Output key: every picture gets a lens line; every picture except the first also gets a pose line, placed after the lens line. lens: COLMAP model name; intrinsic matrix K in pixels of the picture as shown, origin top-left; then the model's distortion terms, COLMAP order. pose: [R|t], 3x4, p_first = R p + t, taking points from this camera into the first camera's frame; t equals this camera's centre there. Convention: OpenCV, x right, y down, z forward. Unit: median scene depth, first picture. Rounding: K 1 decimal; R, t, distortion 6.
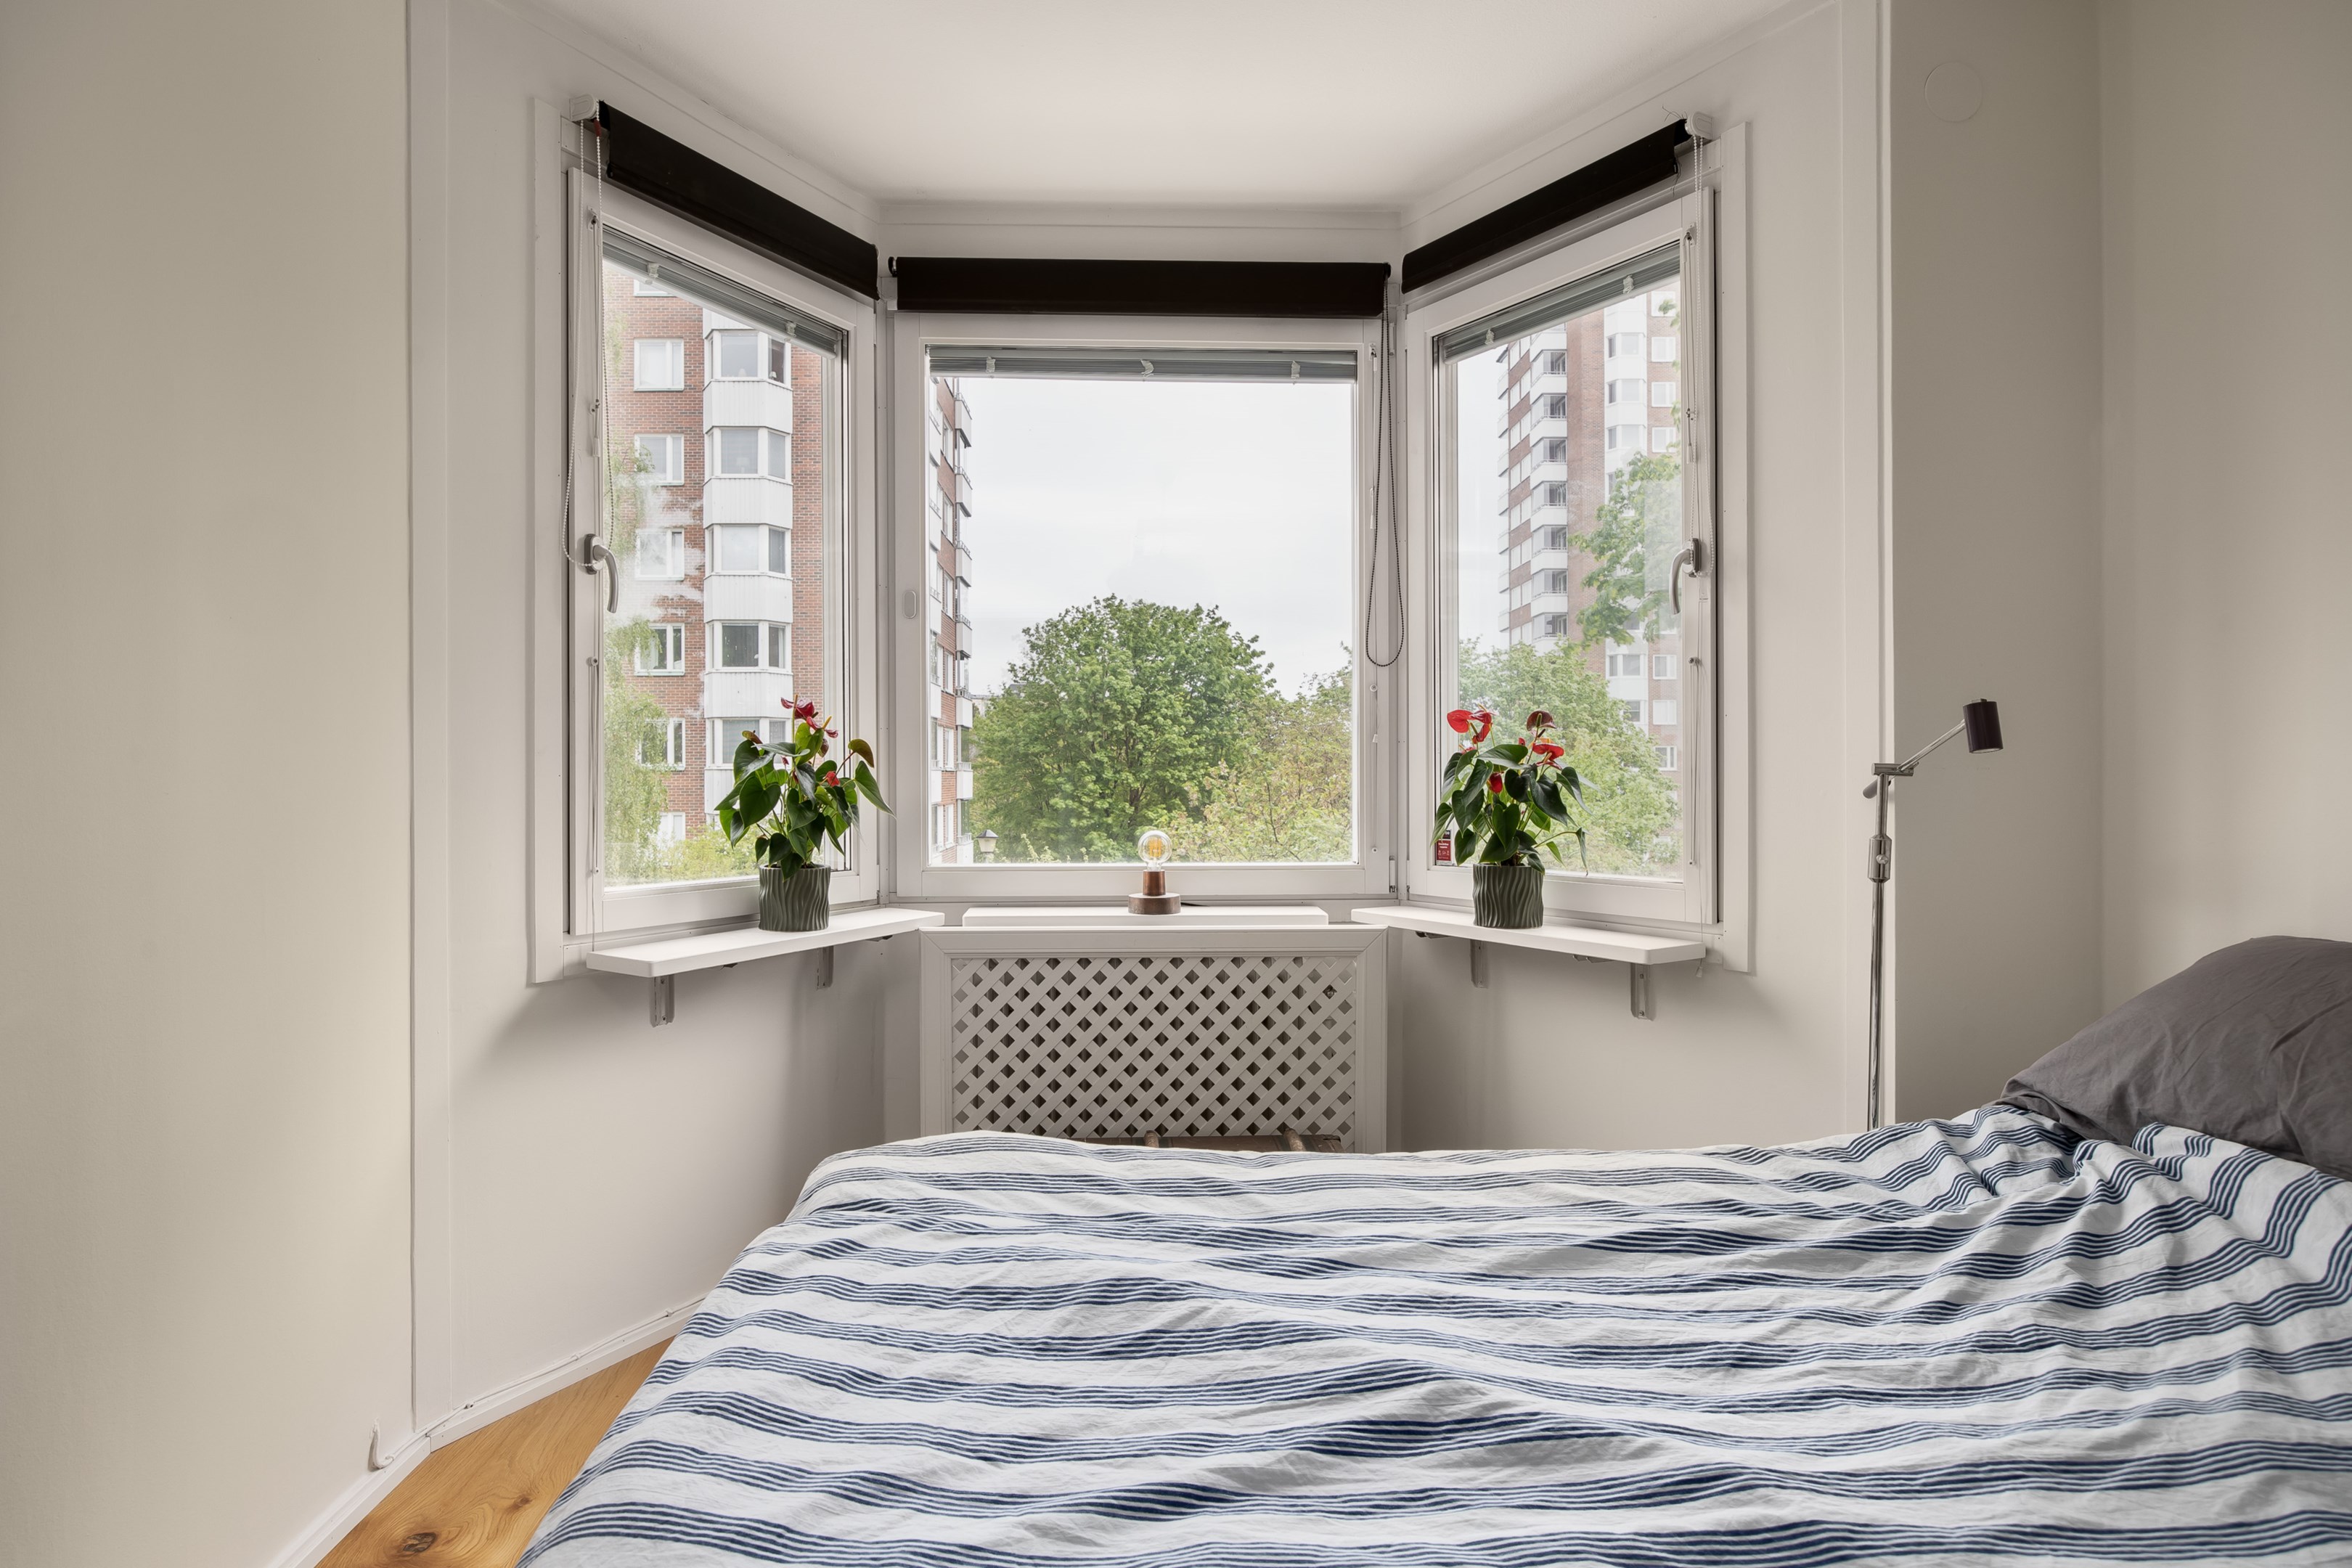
lens RADIAL K [[1332.2, 0, 1176.1], [0, 1332.2, 779.6], [0, 0, 1]] dist [-0.002372, 0.000846]
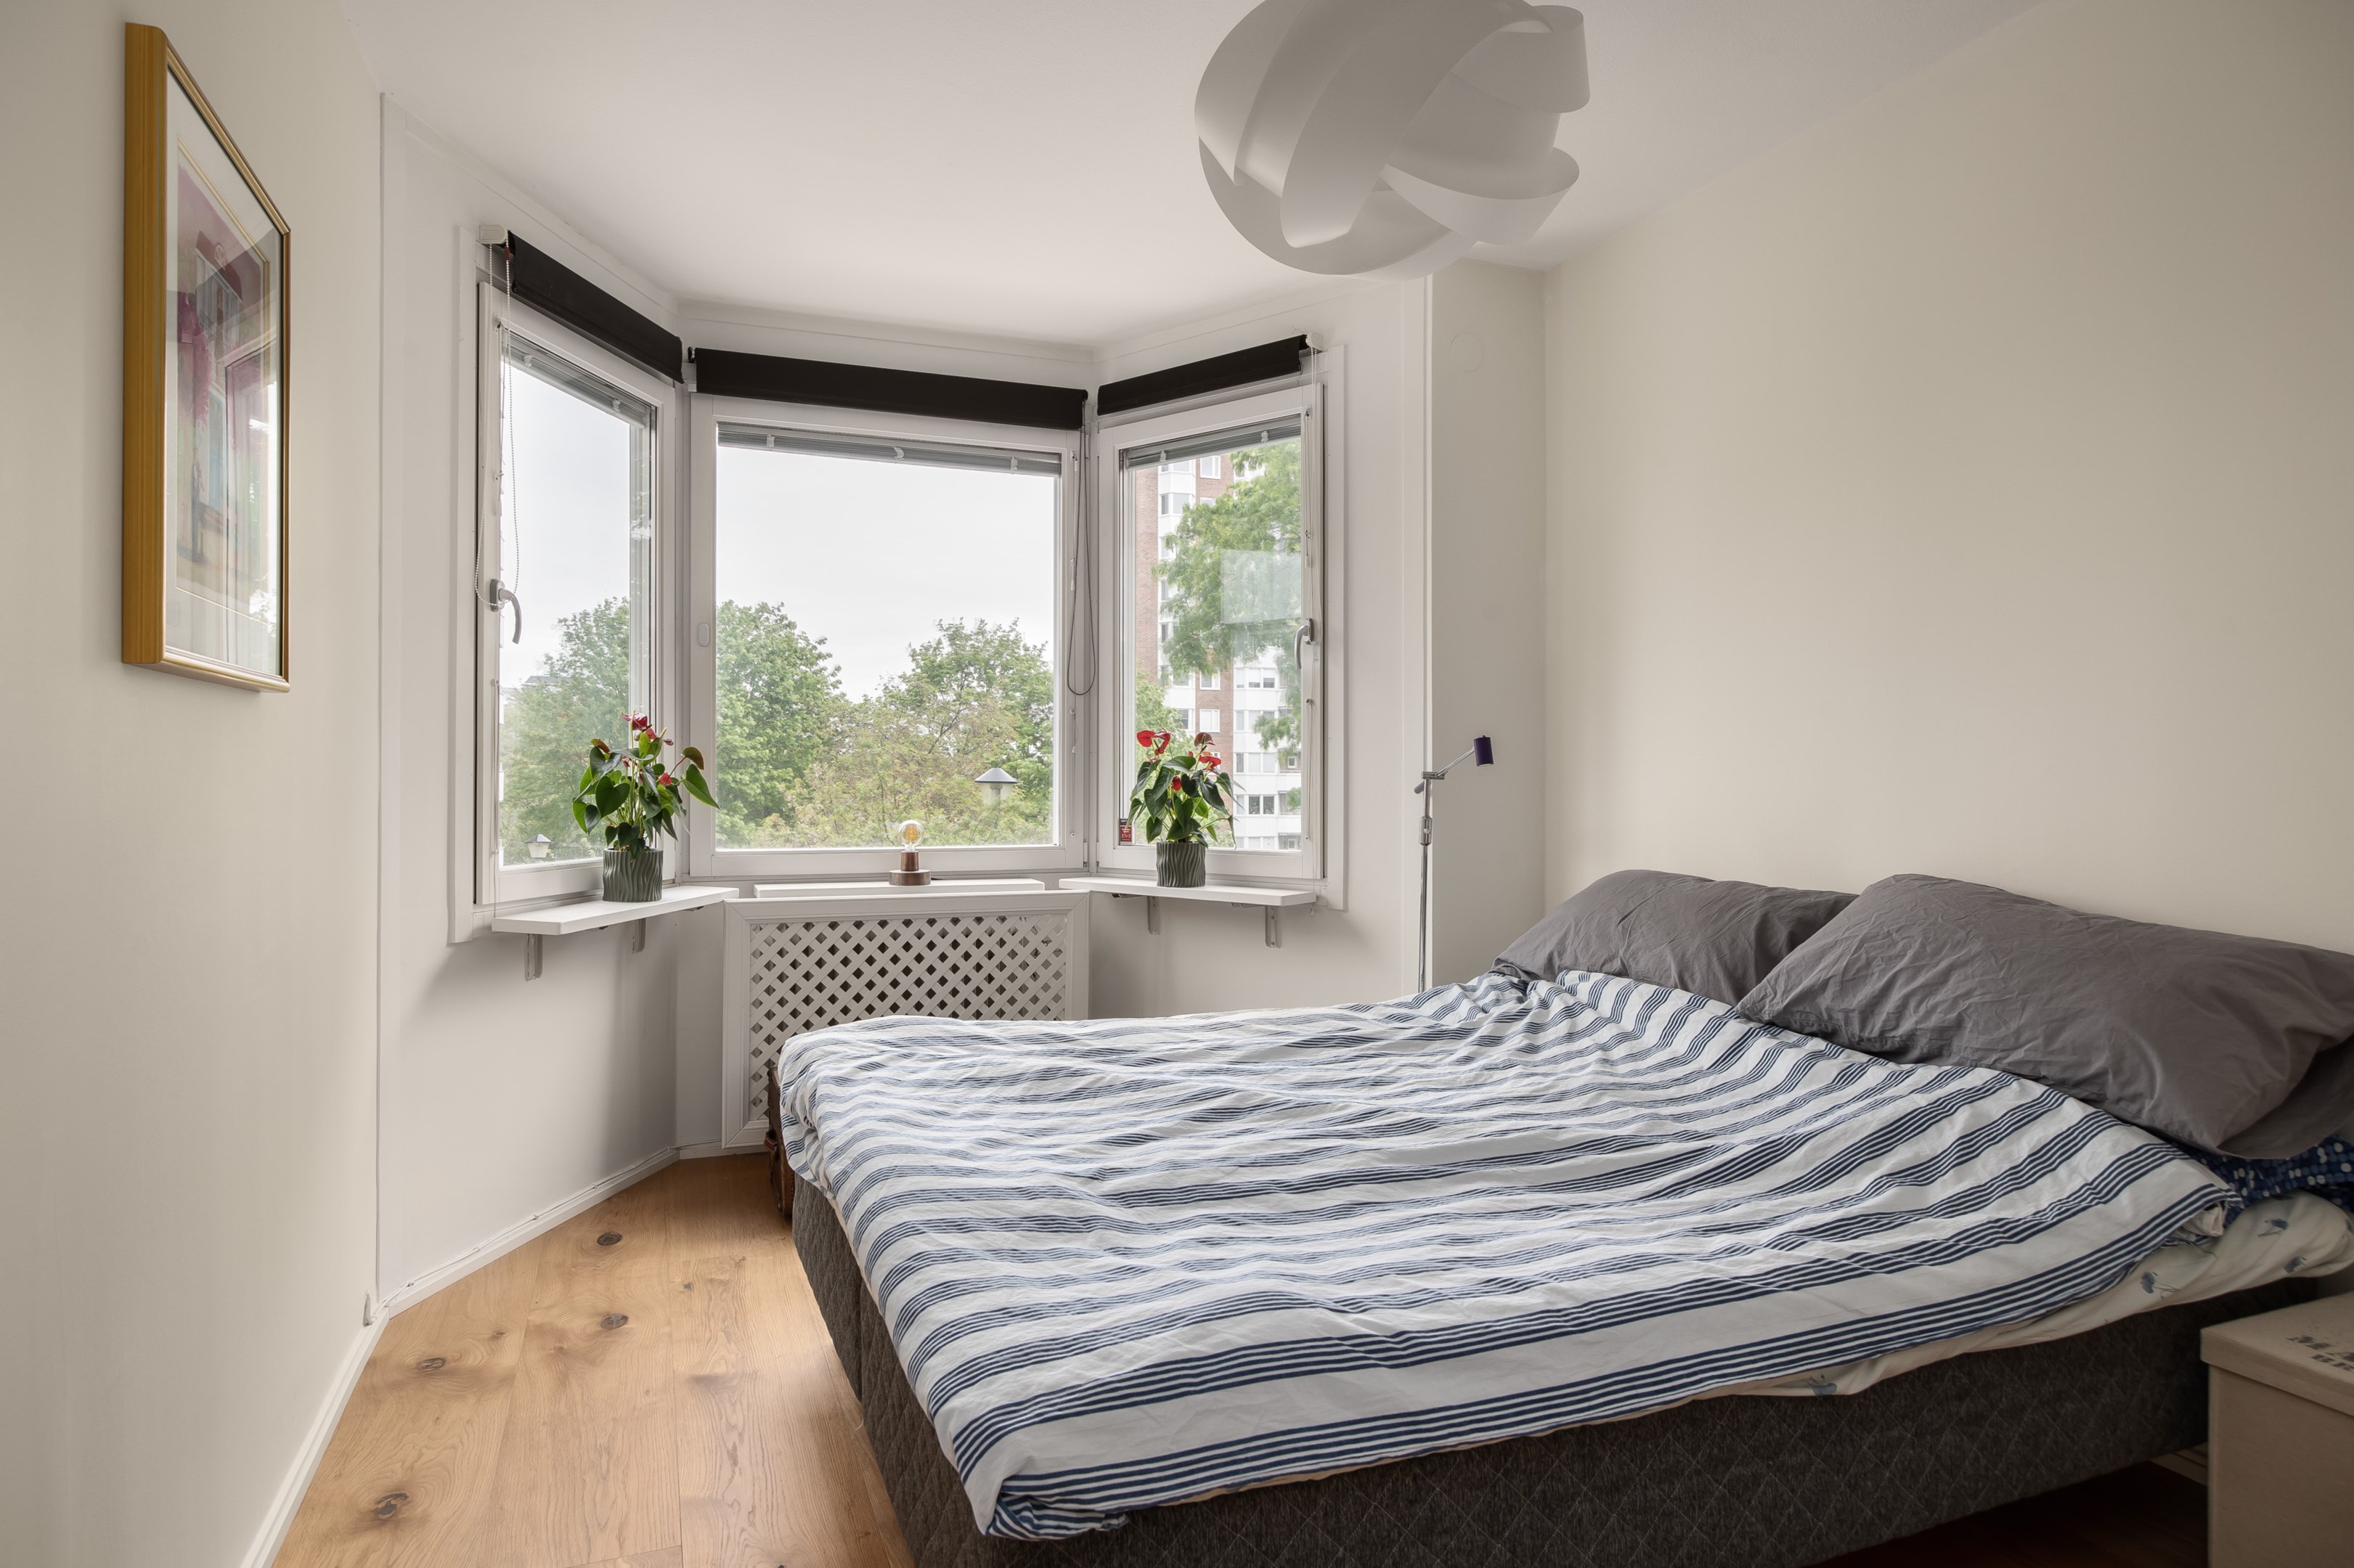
lens RADIAL K [[1333.2, 0, 1177.1], [0, 1333.2, 779.6], [0, 0, 1]] dist [-0.002372, 0.000846]
pose [[0.946380, 0.004144, 0.323030, -0.214115], [-0.003271, 0.999989, -0.003246, 0.002914], [-0.323040, 0.002015, 0.946383, -0.331800]]
